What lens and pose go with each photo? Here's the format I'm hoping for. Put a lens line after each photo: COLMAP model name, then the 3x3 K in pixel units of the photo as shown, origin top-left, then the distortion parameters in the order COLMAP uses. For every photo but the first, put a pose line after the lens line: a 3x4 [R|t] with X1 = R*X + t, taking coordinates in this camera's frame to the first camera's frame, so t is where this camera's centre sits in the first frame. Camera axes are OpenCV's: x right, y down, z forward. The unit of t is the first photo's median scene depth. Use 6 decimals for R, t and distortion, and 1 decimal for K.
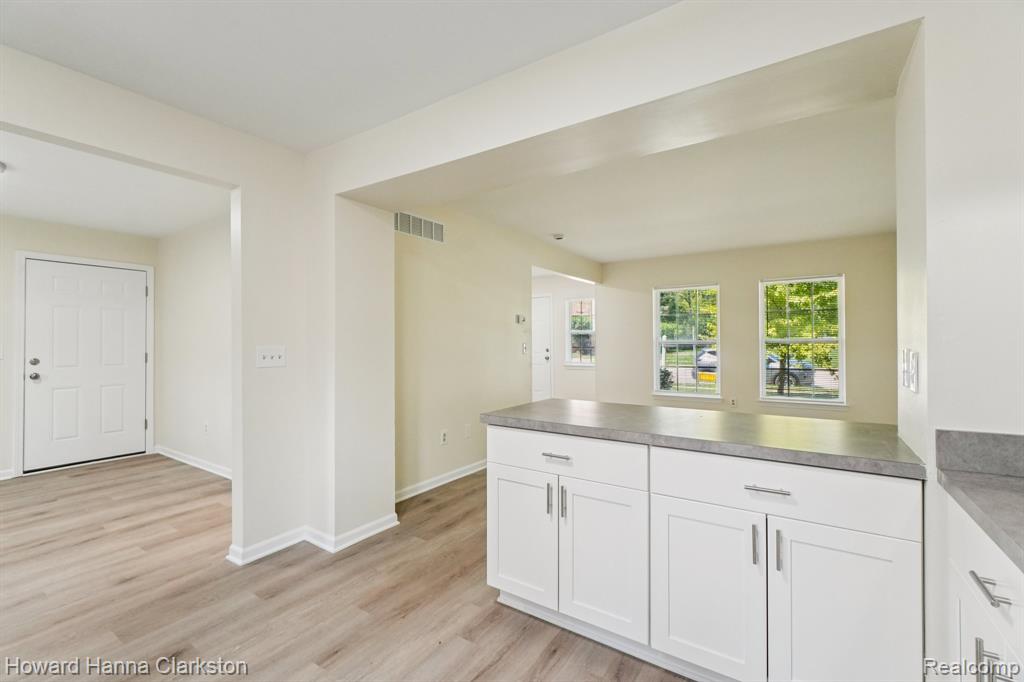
lens RADIAL K [[441.1, 0, 522.6], [0, 441.1, 339.7], [0, 0, 1]] dist [-0.004284, -0.000309]
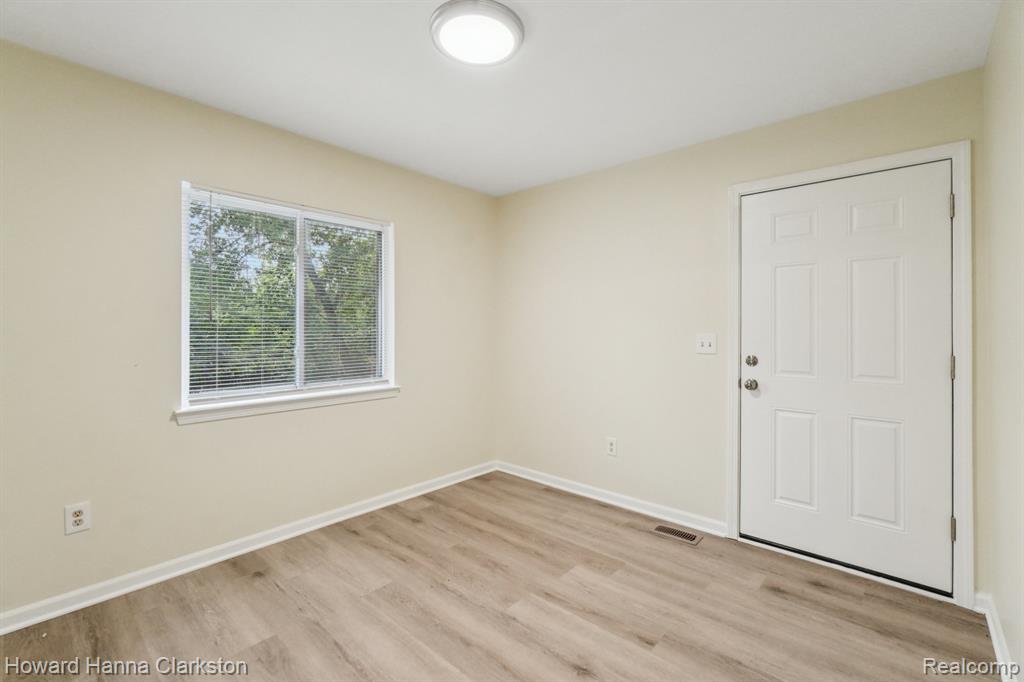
lens RADIAL K [[441.1, 0, 520.1], [0, 441.1, 324.9], [0, 0, 1]] dist [-0.004284, -0.000309]
pose [[-0.157595, -0.008379, -0.987468, -0.721558], [0.005881, 0.999938, -0.009423, 0.005440], [0.987486, -0.007292, -0.157536, 1.243738]]
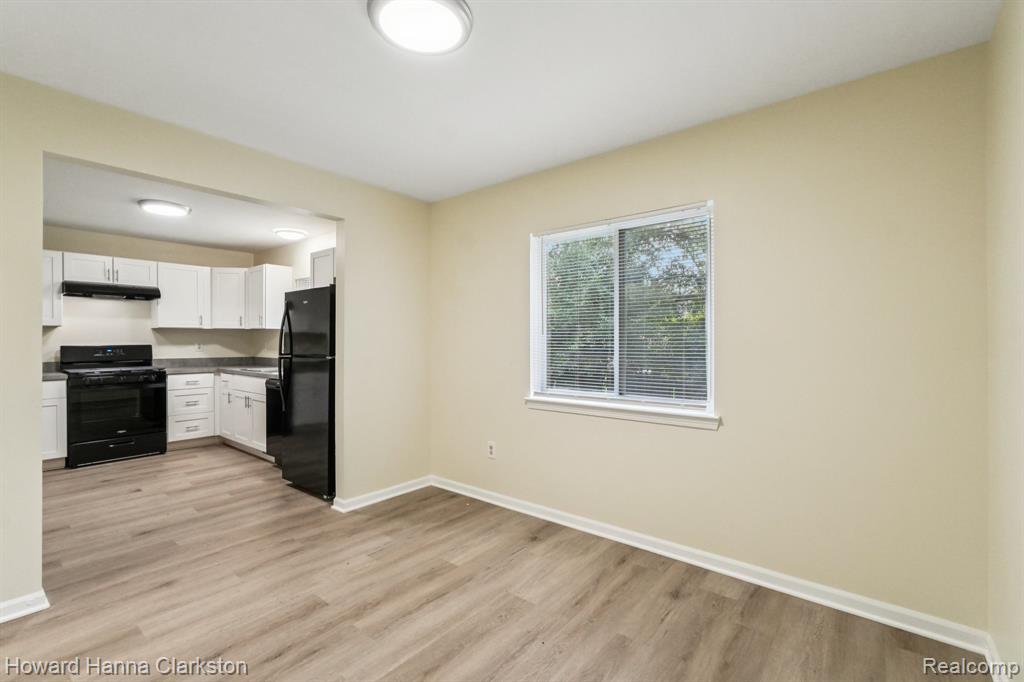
lens RADIAL K [[441.1, 0, 507.8], [0, 441.1, 343.4], [0, 0, 1]] dist [-0.004284, -0.000309]
pose [[-0.994375, -0.001174, 0.105914, -1.556725], [-0.001433, 0.999996, -0.002367, 0.014191], [-0.105911, -0.002506, -0.994372, 1.671537]]
